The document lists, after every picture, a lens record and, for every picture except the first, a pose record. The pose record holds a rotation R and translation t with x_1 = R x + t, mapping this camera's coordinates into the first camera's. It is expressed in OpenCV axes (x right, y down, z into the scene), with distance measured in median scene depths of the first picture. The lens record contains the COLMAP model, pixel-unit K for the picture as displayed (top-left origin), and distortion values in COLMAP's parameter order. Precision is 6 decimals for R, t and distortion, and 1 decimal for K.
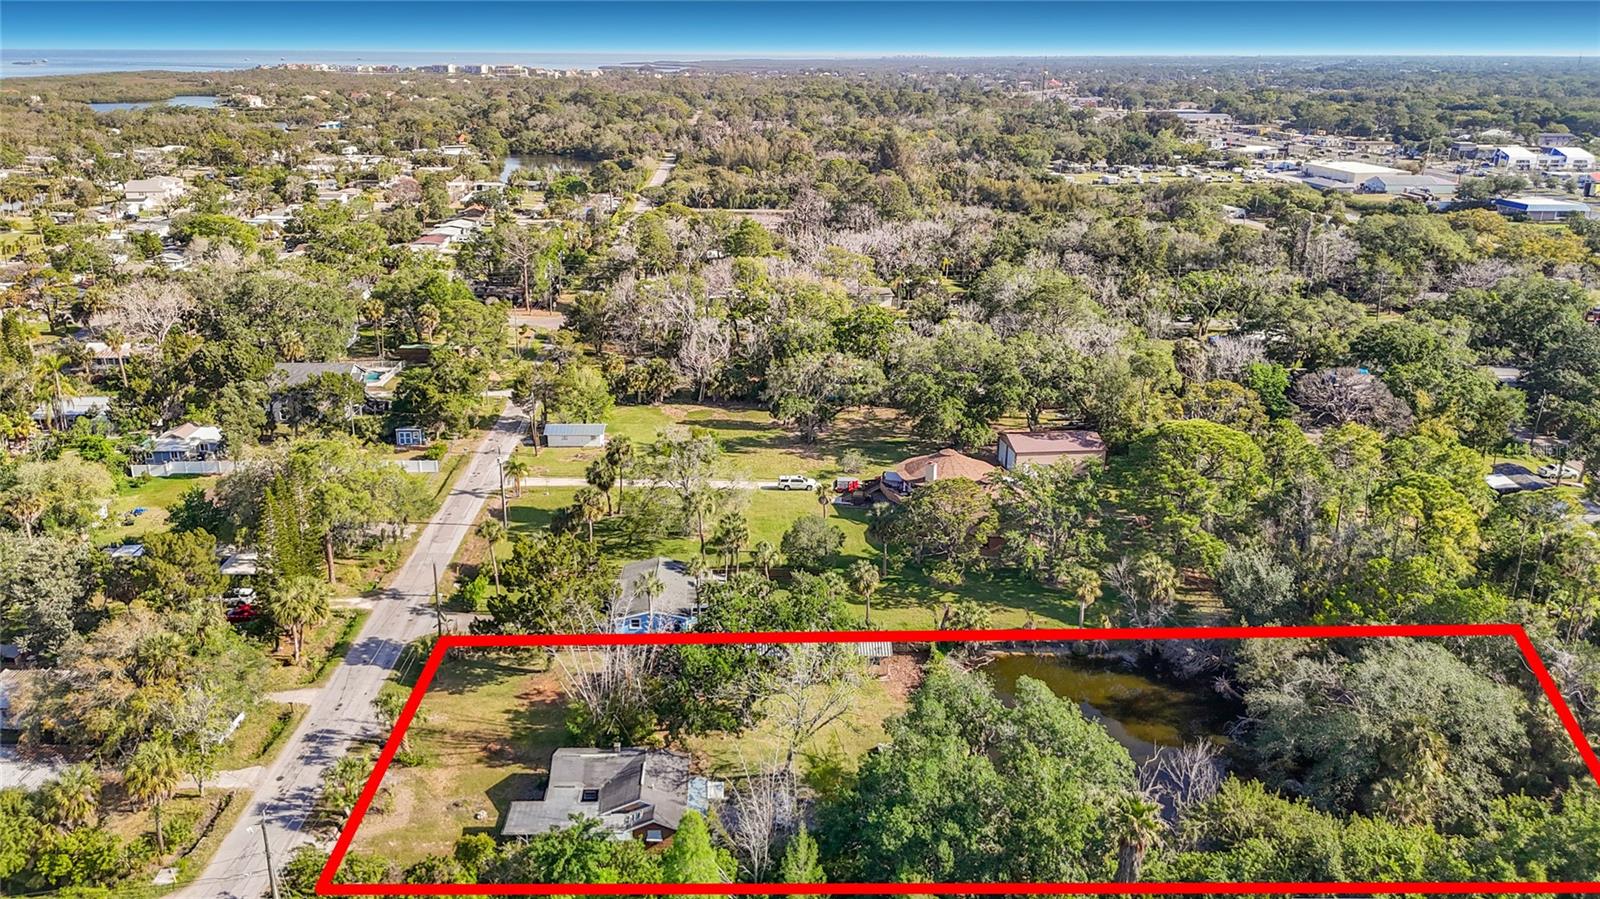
lens RADIAL K [[1162.1, 0, 800.8], [0, 1162.1, 422.7], [0, 0, 1]] dist [0.045995, -0.075146]
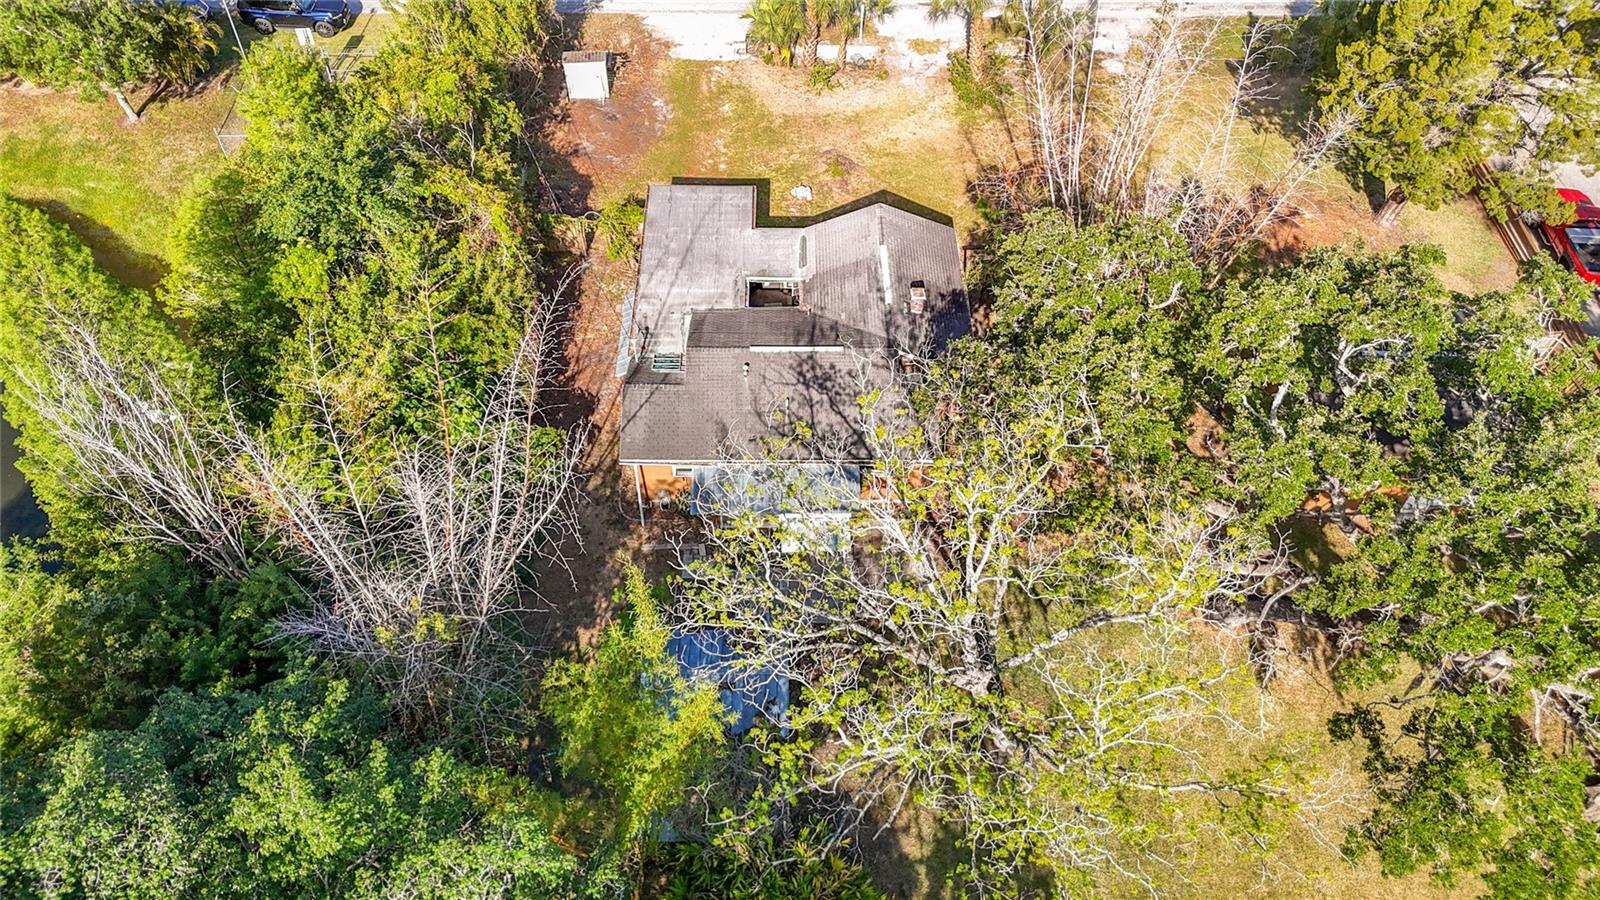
lens RADIAL K [[1173.5, 0, 795.4], [0, 1173.5, 445.1], [0, 0, 1]] dist [0.079524, -0.067390]
pose [[-0.033359, 0.749892, -0.660719, 0.133829], [-0.319980, 0.618277, 0.717877, 0.029980], [0.946837, 0.235364, 0.219325, 0.807049]]
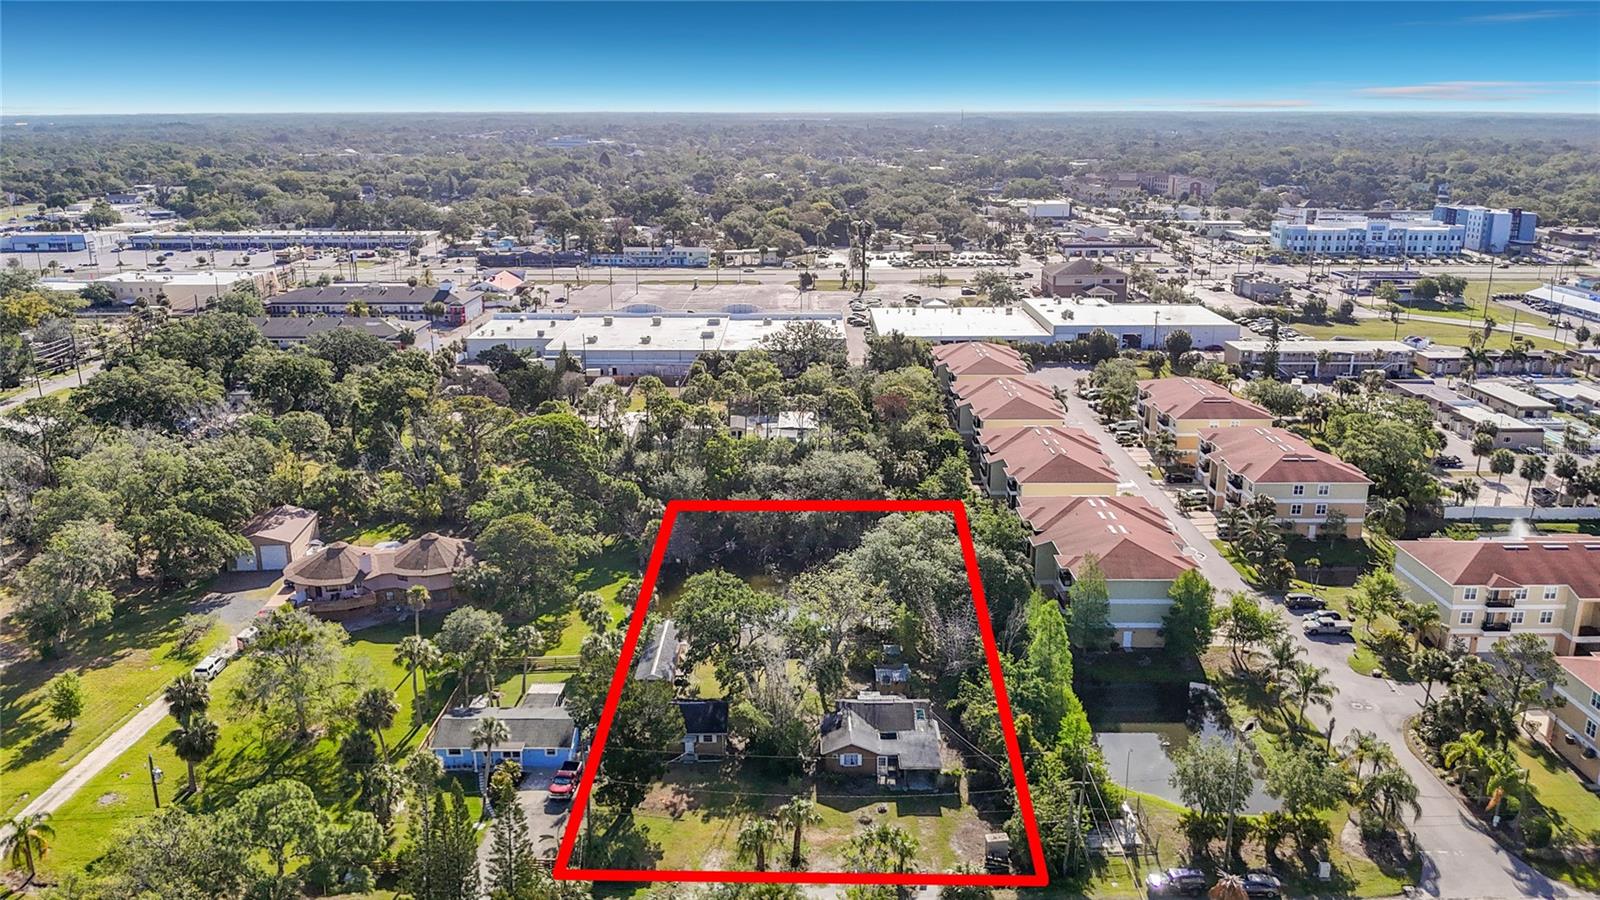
lens RADIAL K [[1197.6, 0, 795.9], [0, 1197.6, 452.6], [0, 0, 1]] dist [0.070038, -0.106491]
pose [[0.051039, -0.284756, 0.957240, -1.160963], [0.295388, 0.919909, 0.257901, -0.279551], [-0.954013, 0.269594, 0.131064, 0.737817]]
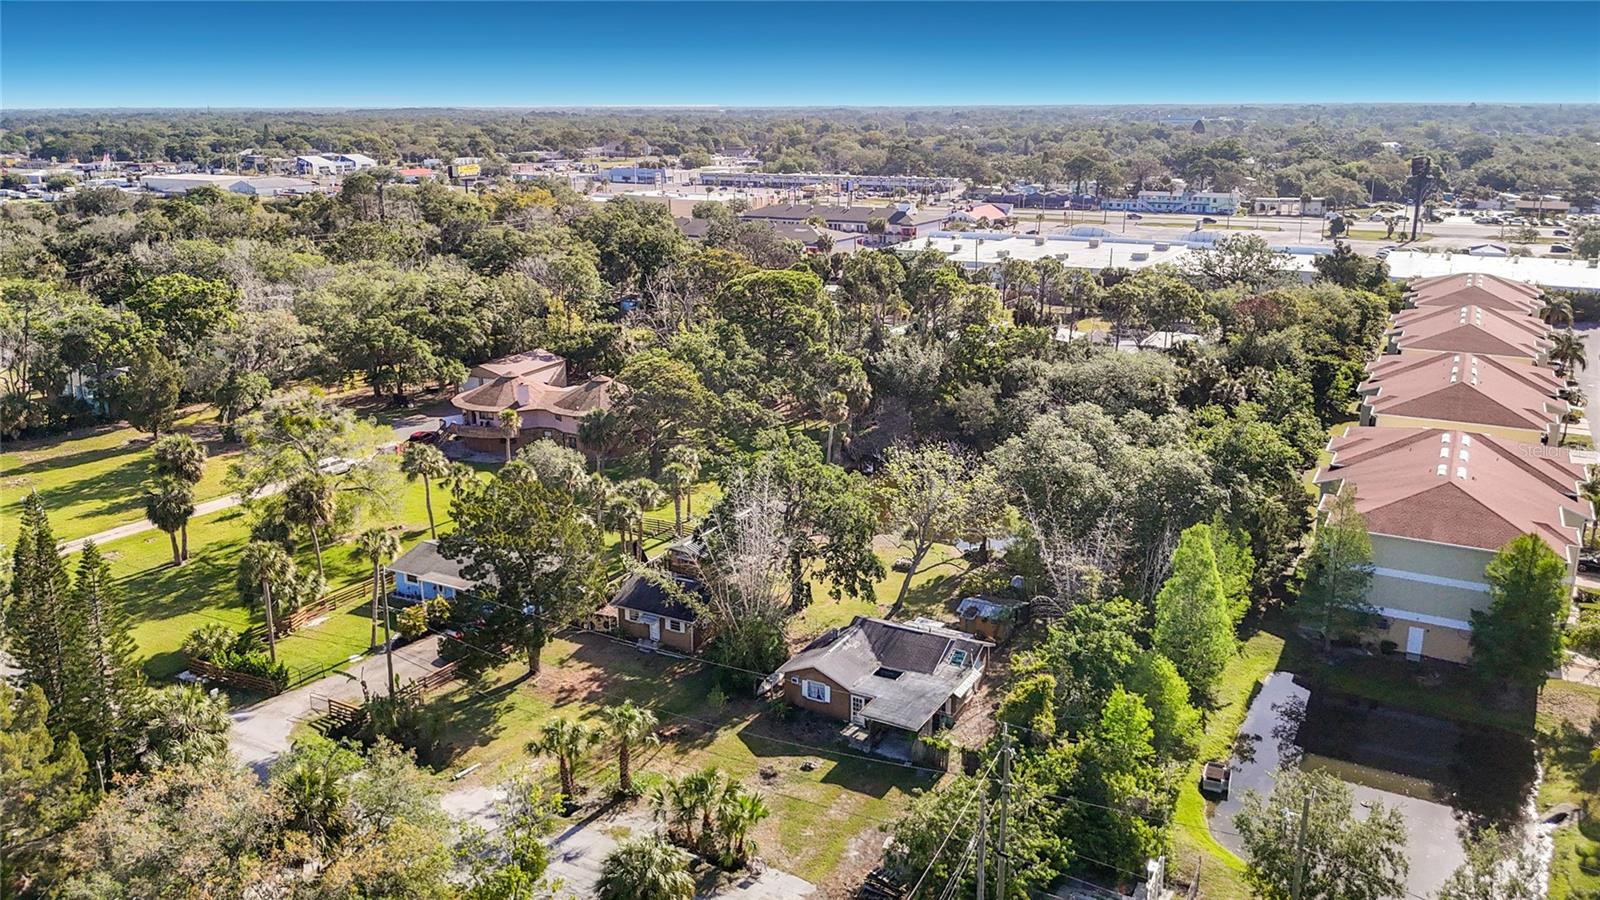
lens RADIAL K [[1206.5, 0, 802.7], [0, 1206.5, 393.0], [0, 0, 1]] dist [0.060886, -0.071032]
pose [[0.523658, -0.210369, 0.825547, -0.776105], [0.258108, 0.962665, 0.081588, 0.033412], [-0.811888, 0.170356, 0.558405, 0.463195]]
